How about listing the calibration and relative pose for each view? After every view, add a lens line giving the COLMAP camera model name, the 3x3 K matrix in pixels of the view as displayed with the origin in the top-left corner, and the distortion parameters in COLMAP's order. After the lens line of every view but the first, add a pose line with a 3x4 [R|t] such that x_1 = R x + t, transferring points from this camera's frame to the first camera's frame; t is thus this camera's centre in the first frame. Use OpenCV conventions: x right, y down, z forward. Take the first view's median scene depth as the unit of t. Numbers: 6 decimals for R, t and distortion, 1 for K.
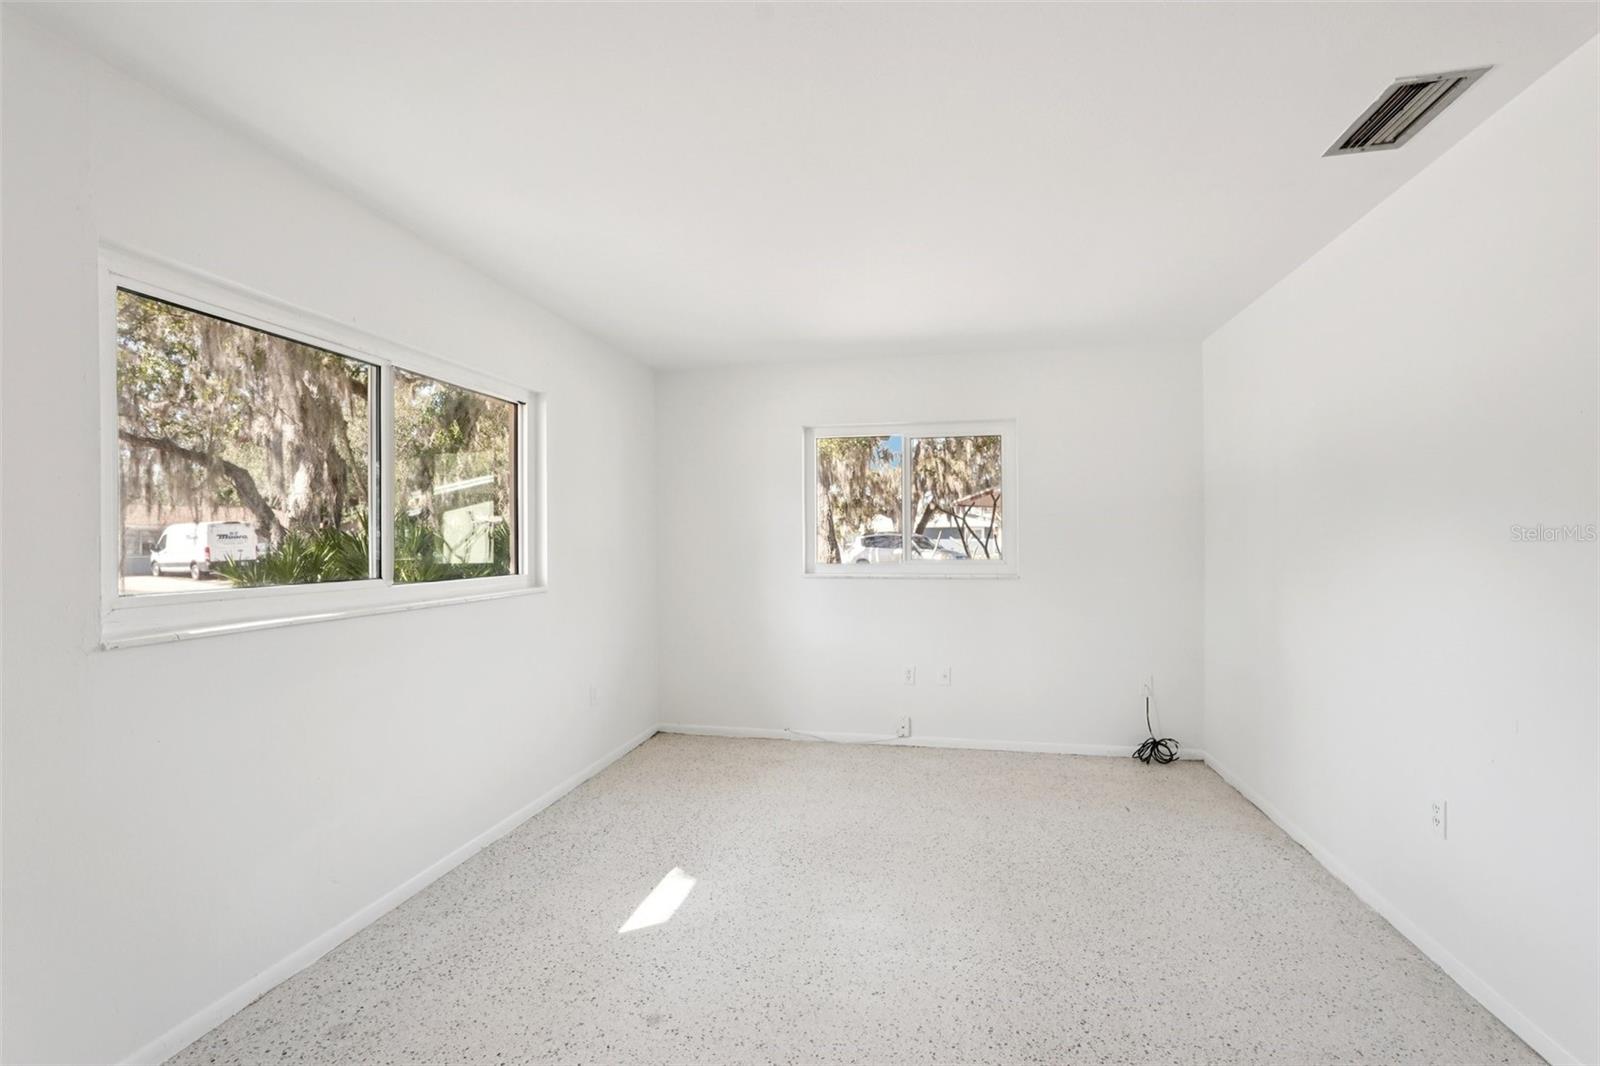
lens RADIAL K [[710.0, 0, 800.0], [0, 710.0, 533.0], [0, 0, 1]] dist [-0.016053, 0.009307]
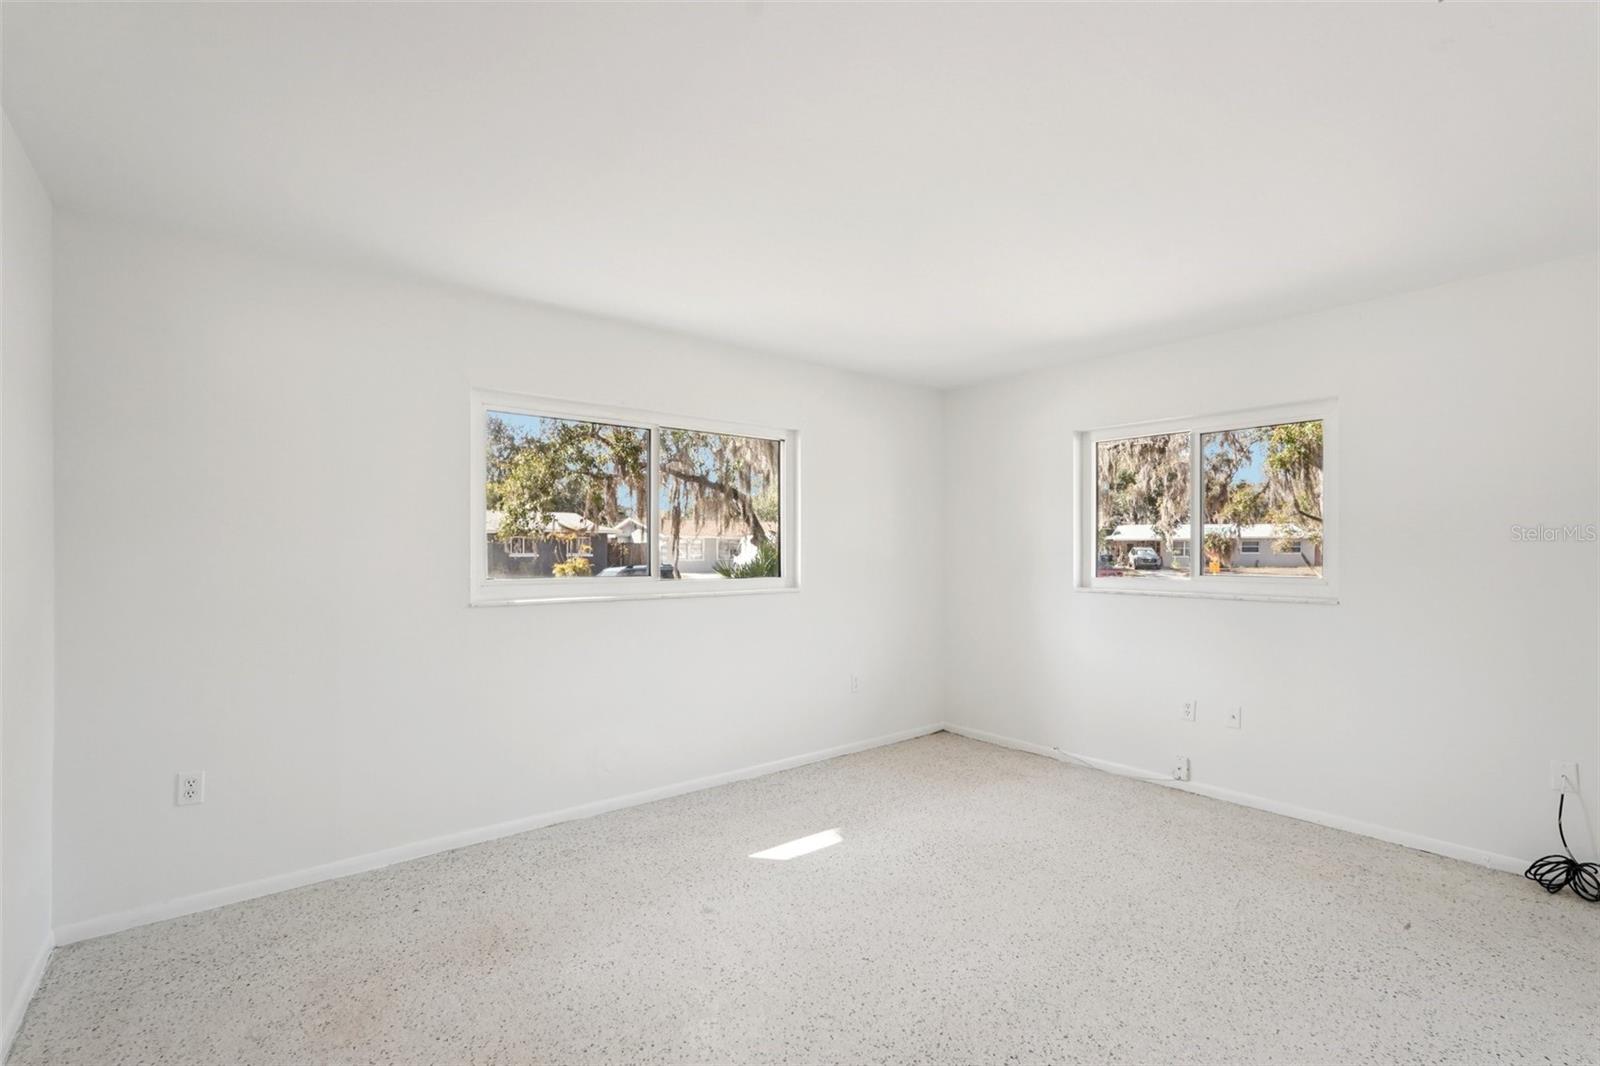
lens RADIAL K [[724.2, 0, 801.1], [0, 724.2, 539.1], [0, 0, 1]] dist [-0.014863, 0.008925]
pose [[0.771717, -0.002880, -0.635960, 0.441447], [0.000533, 0.999992, -0.003881, -0.003855], [0.635966, 0.002656, 0.771712, 0.032291]]
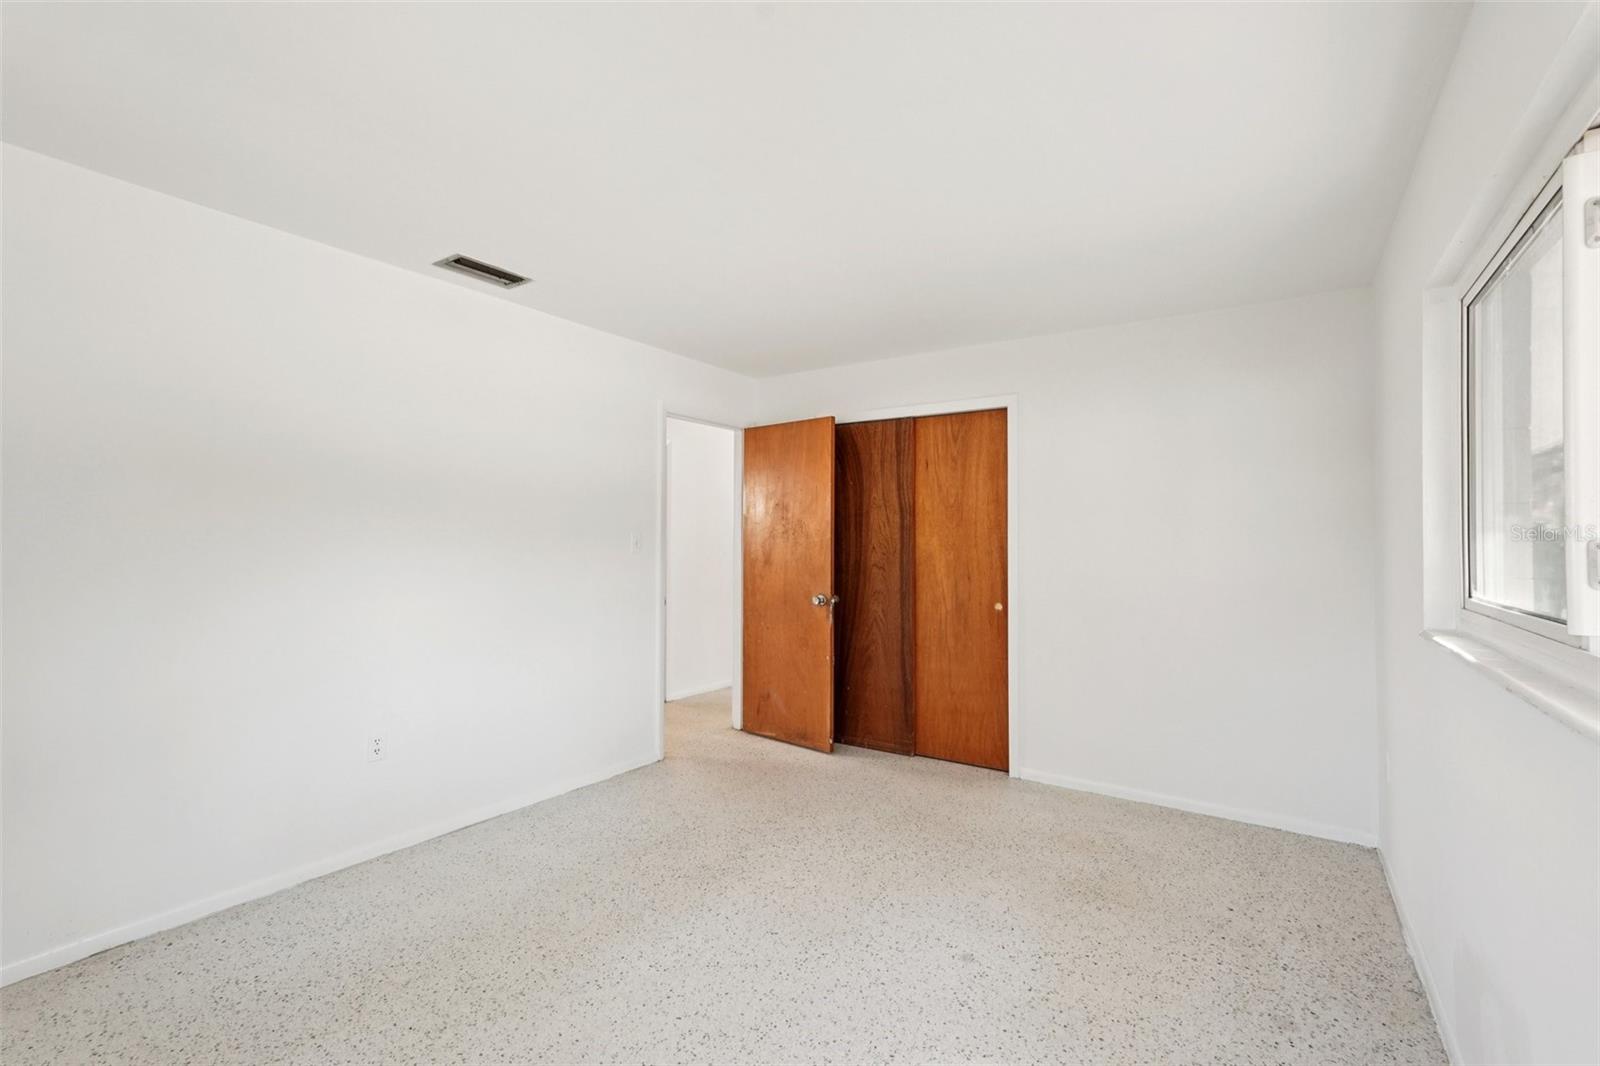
lens RADIAL K [[678.3, 0, 794.9], [0, 678.3, 544.0], [0, 0, 1]] dist [0.001856, 0.000374]
pose [[-0.920388, 0.001185, 0.391004, -0.210610], [-0.003672, 0.999925, -0.011674, 0.016159], [-0.390989, -0.012180, -0.920315, 1.181122]]
